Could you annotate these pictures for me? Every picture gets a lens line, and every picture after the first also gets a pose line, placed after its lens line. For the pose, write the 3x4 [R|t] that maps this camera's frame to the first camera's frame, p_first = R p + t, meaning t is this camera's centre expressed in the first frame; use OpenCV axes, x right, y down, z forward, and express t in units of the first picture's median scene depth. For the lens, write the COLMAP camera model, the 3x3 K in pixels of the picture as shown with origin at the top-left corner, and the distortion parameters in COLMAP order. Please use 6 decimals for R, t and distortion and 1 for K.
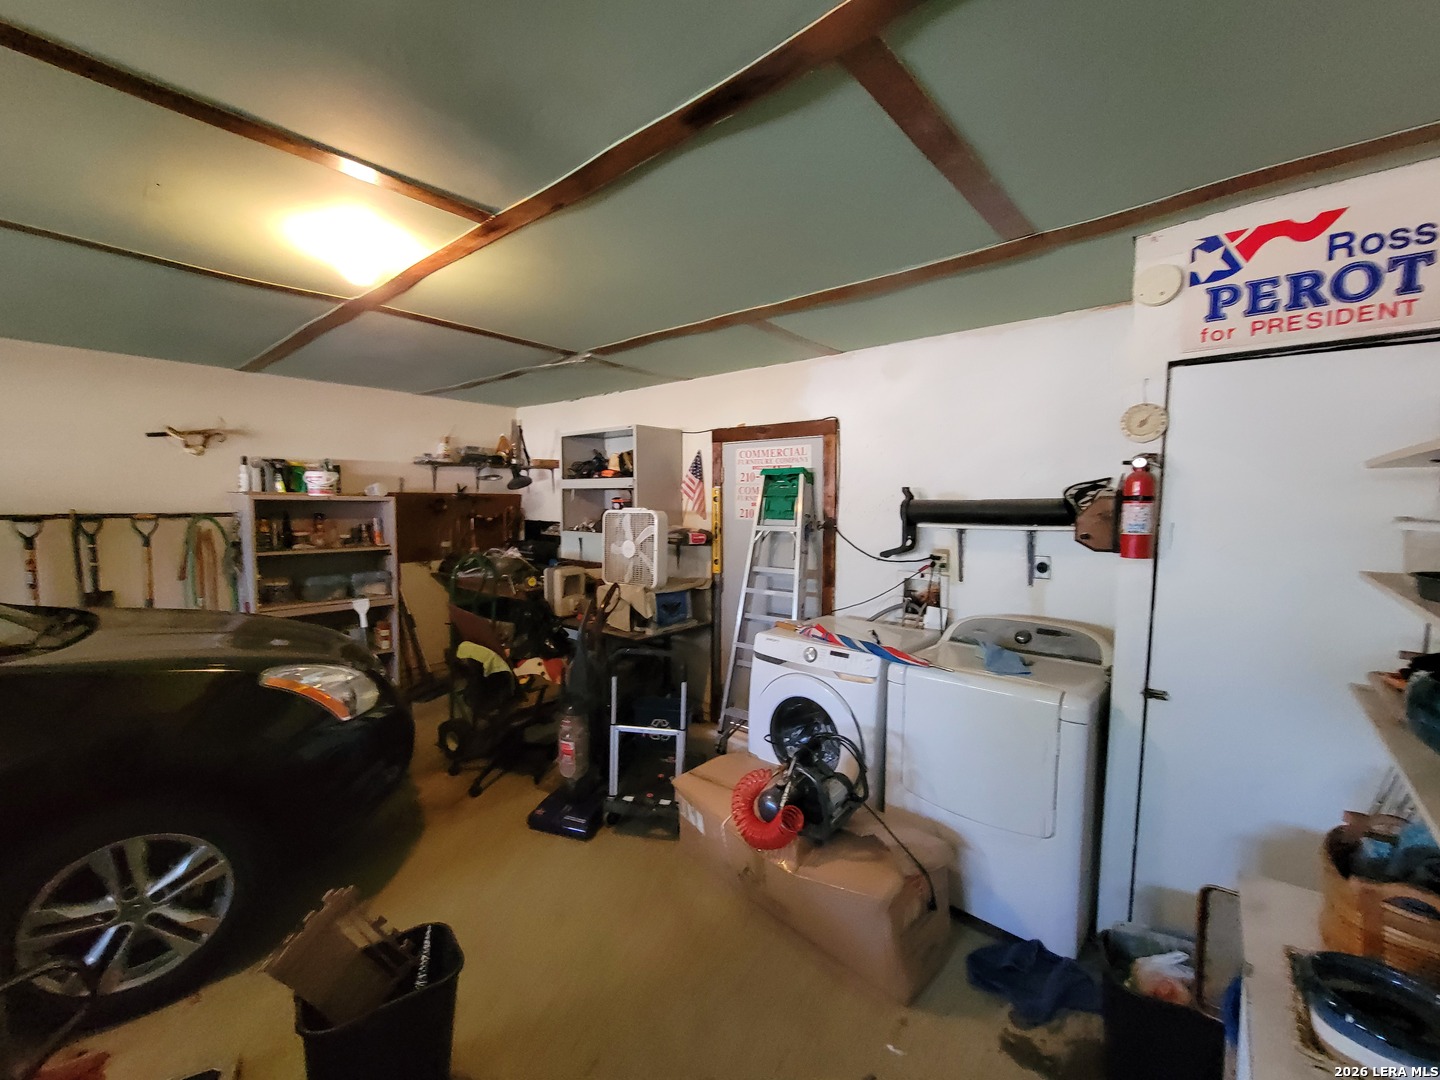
lens RADIAL K [[591.1, 0, 721.0], [0, 591.1, 546.0], [0, 0, 1]] dist [0.002520, -0.001223]
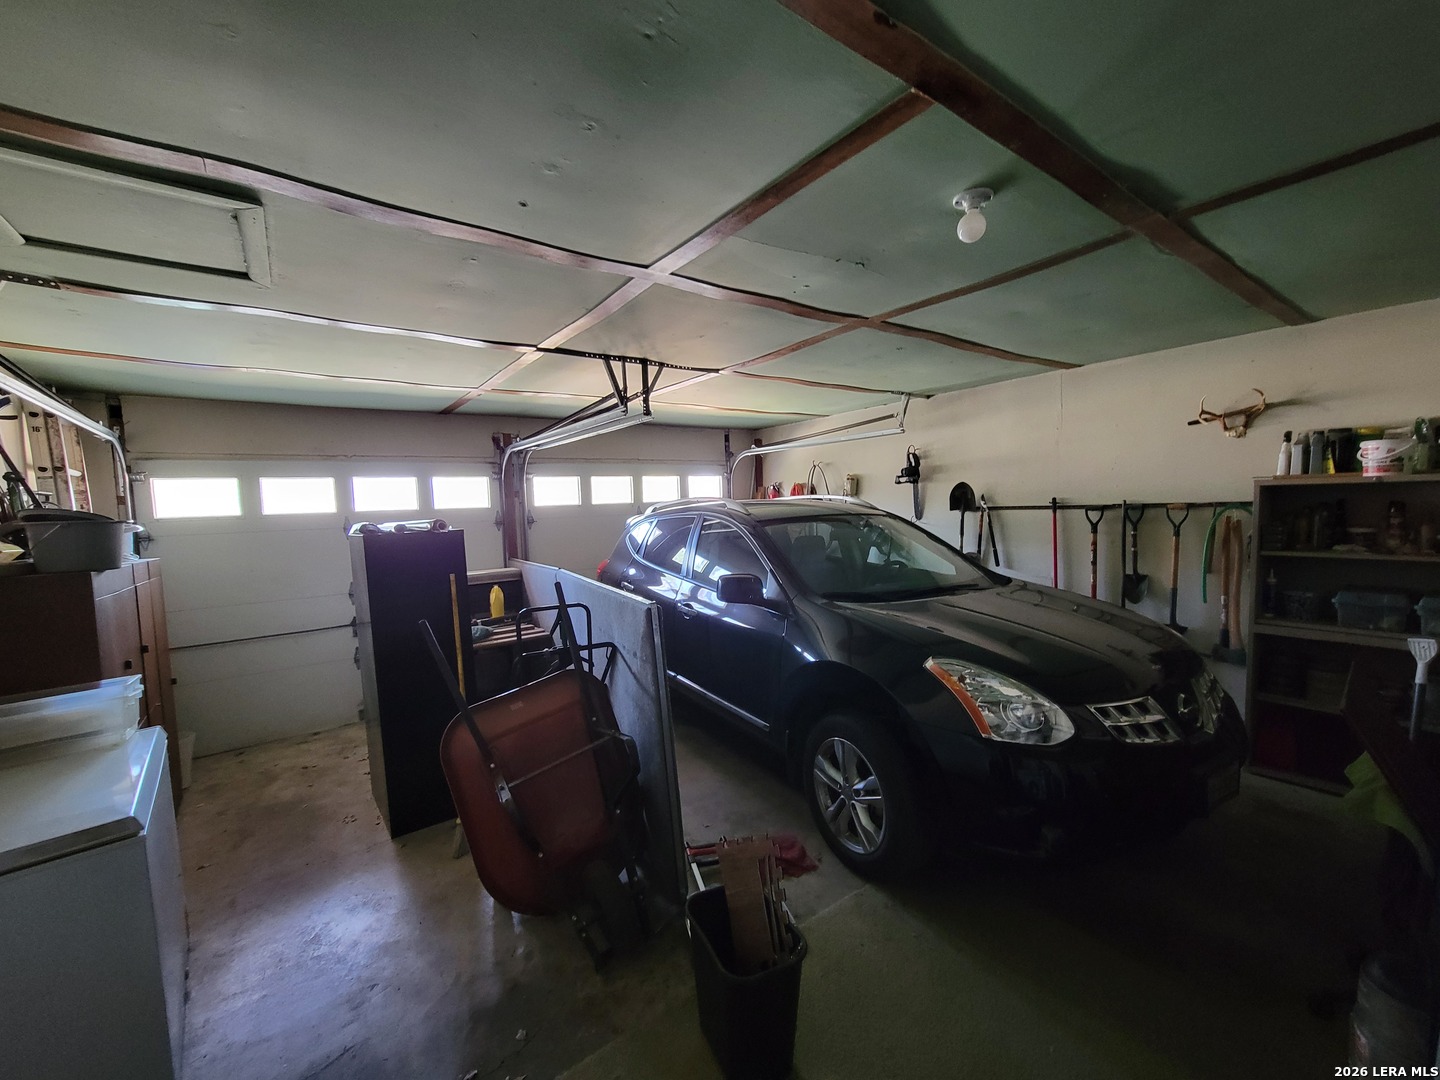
lens RADIAL K [[591.1, 0, 716.5], [0, 591.1, 544.3], [0, 0, 1]] dist [0.002520, -0.001223]
pose [[-0.223953, 0.067193, -0.972281, 0.280755], [-0.042413, 0.996003, 0.078602, -0.046864], [0.973677, 0.058841, -0.220208, 0.696775]]
